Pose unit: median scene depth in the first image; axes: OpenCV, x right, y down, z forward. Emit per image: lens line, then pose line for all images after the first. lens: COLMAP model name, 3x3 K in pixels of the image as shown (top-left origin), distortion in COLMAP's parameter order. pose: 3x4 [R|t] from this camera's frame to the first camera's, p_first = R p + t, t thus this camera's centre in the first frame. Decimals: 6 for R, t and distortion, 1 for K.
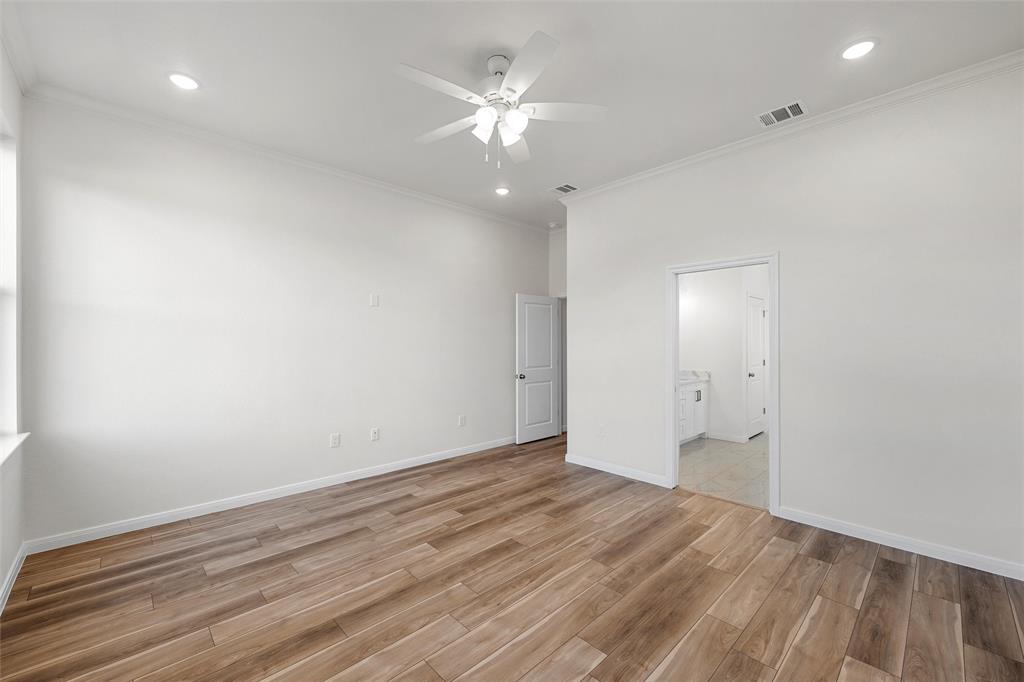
lens RADIAL K [[429.9, 0, 512.1], [0, 429.9, 337.1], [0, 0, 1]] dist [0.002944, 0.000116]
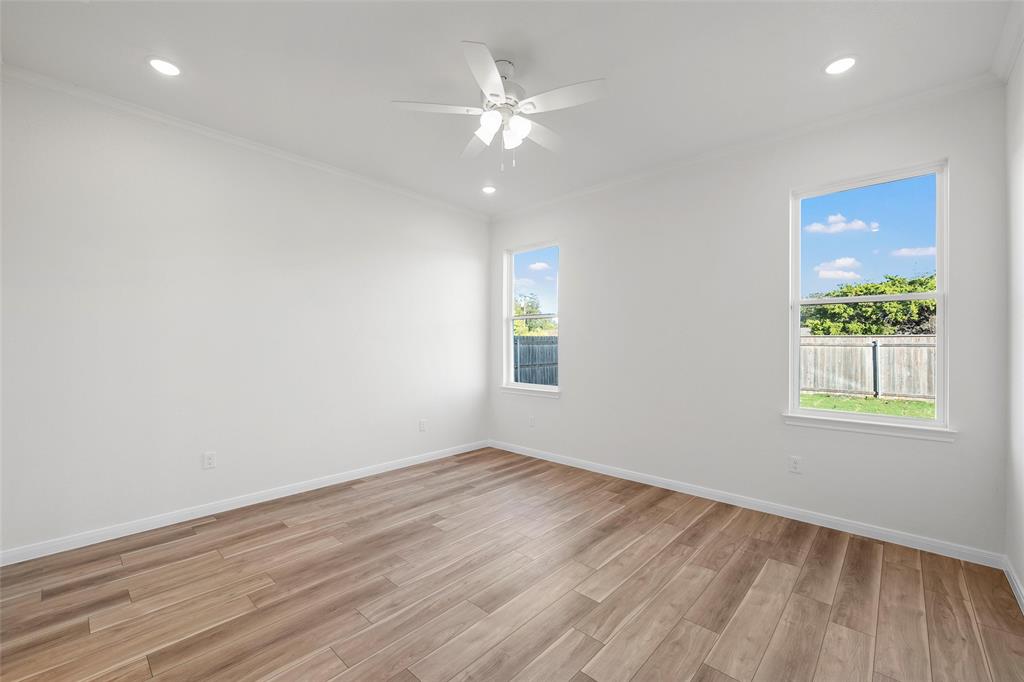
lens RADIAL K [[429.9, 0, 506.2], [0, 429.9, 341.9], [0, 0, 1]] dist [0.002944, 0.000116]
pose [[-0.998947, -0.003402, -0.045752, 0.004165], [-0.002636, 0.999855, -0.016804, 0.028074], [0.045803, -0.016666, -0.998811, 1.968433]]
